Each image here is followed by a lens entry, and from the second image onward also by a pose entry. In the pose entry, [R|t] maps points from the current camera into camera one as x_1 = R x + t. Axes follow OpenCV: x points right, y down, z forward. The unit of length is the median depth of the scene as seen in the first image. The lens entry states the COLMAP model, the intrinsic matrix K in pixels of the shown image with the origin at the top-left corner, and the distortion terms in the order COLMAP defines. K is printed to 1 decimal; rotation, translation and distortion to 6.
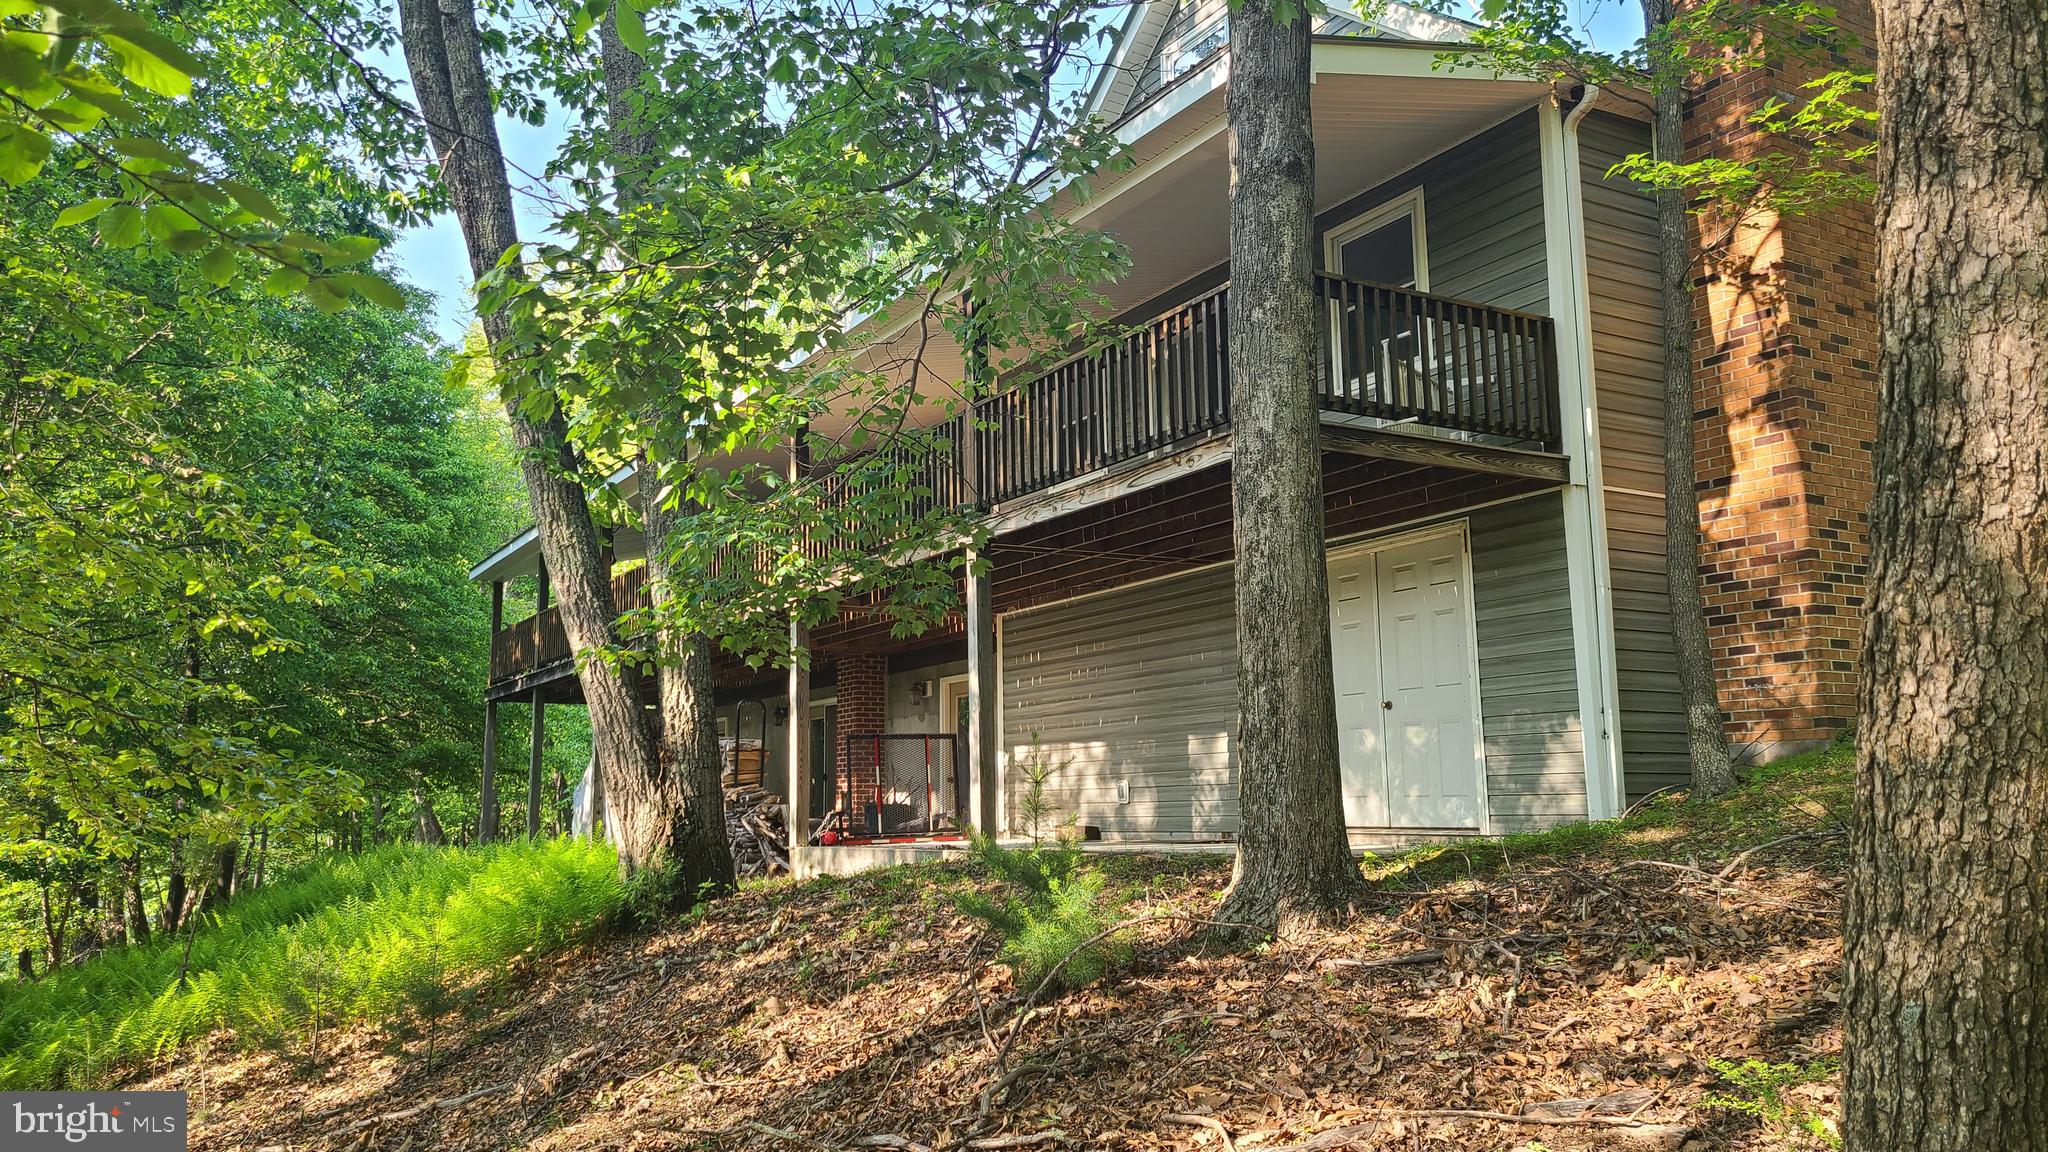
lens RADIAL K [[1521.1, 0, 1008.2], [0, 1521.1, 573.4], [0, 0, 1]] dist [0.052770, 0.000978]
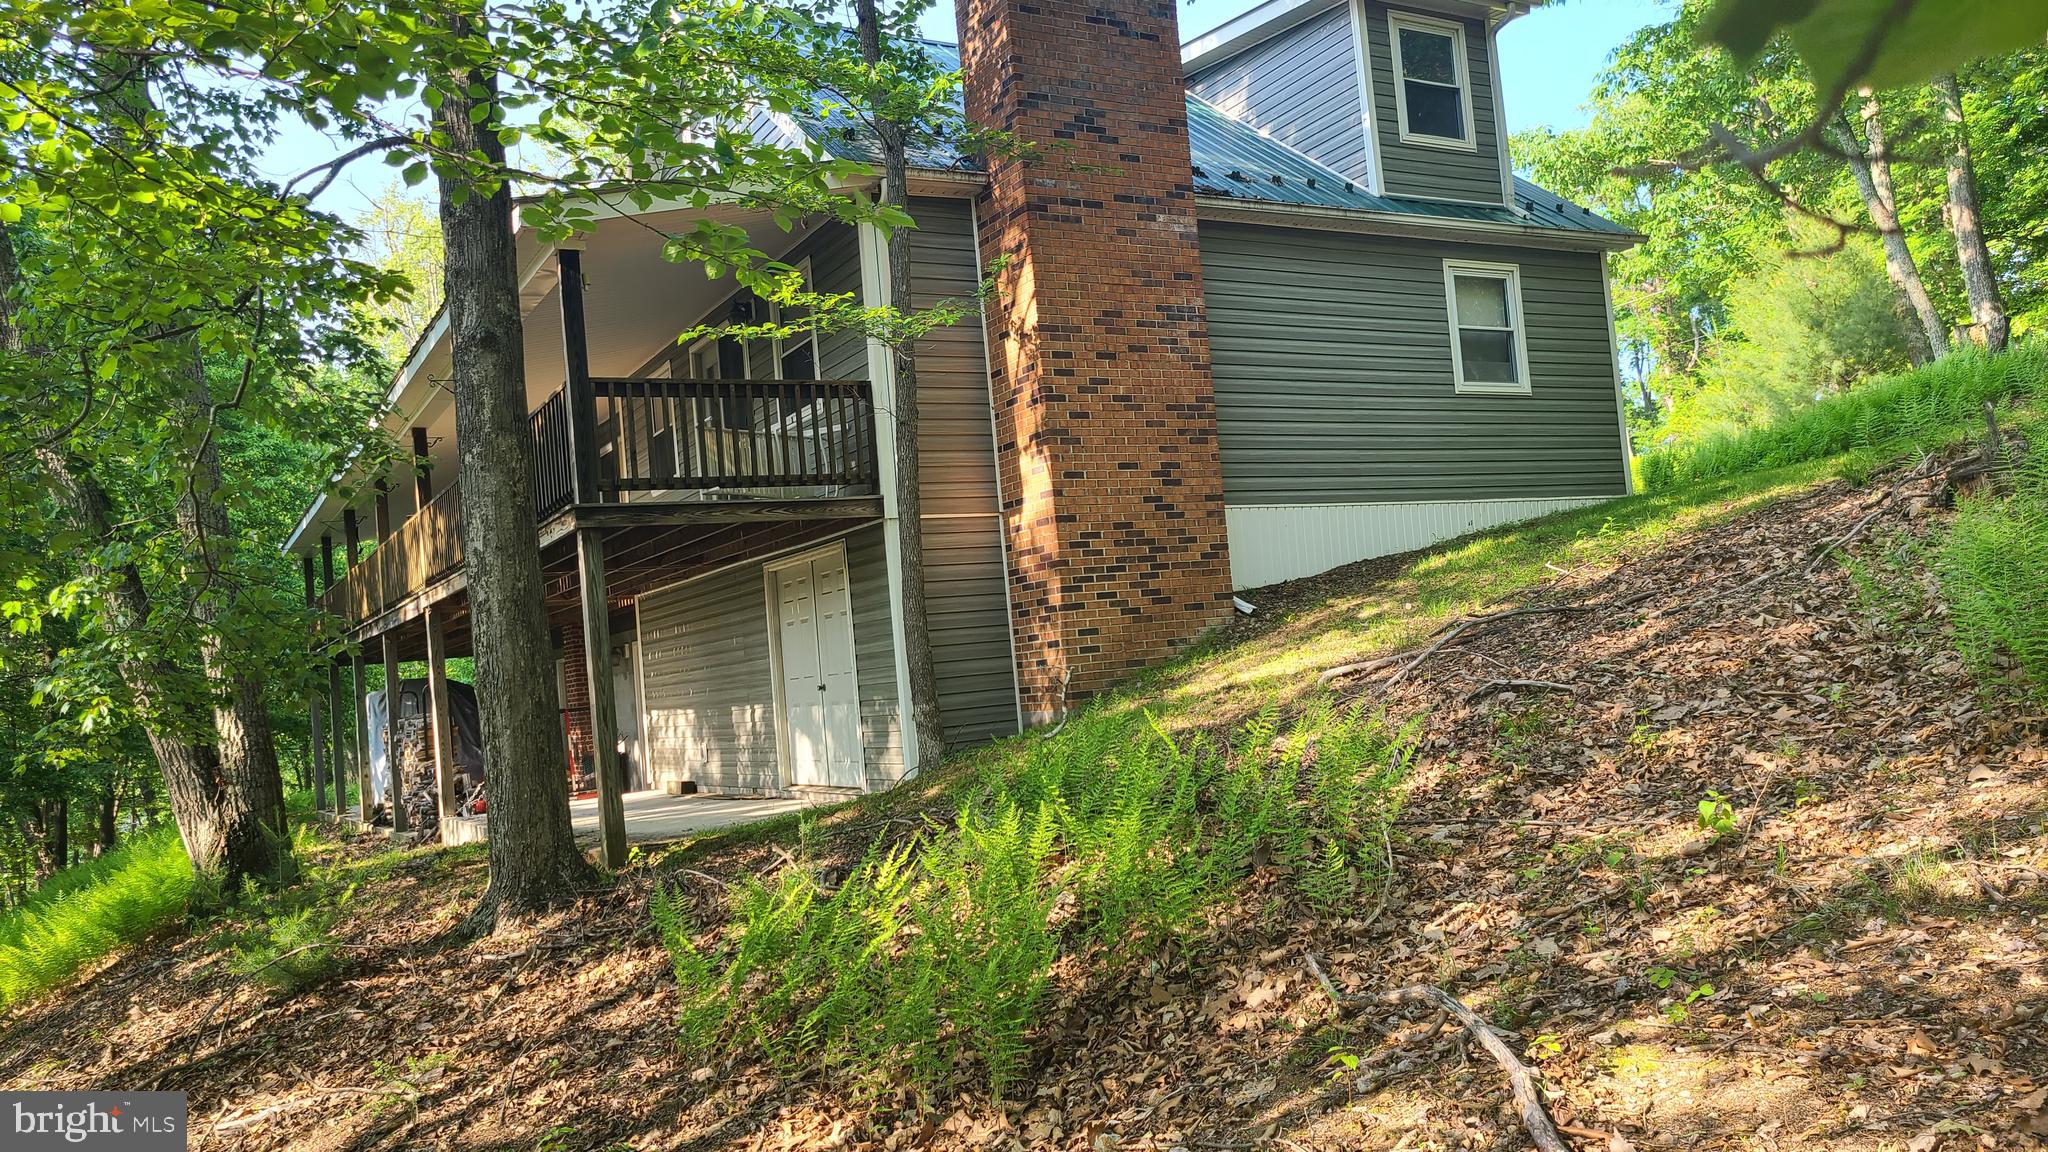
lens RADIAL K [[1521.1, 0, 1039.3], [0, 1521.1, 572.3], [0, 0, 1]] dist [0.052770, 0.000978]
pose [[0.996753, -0.080465, -0.003069, 0.483057], [0.080391, 0.992199, 0.095280, -0.119636], [-0.004621, -0.095217, 0.995446, -0.229647]]
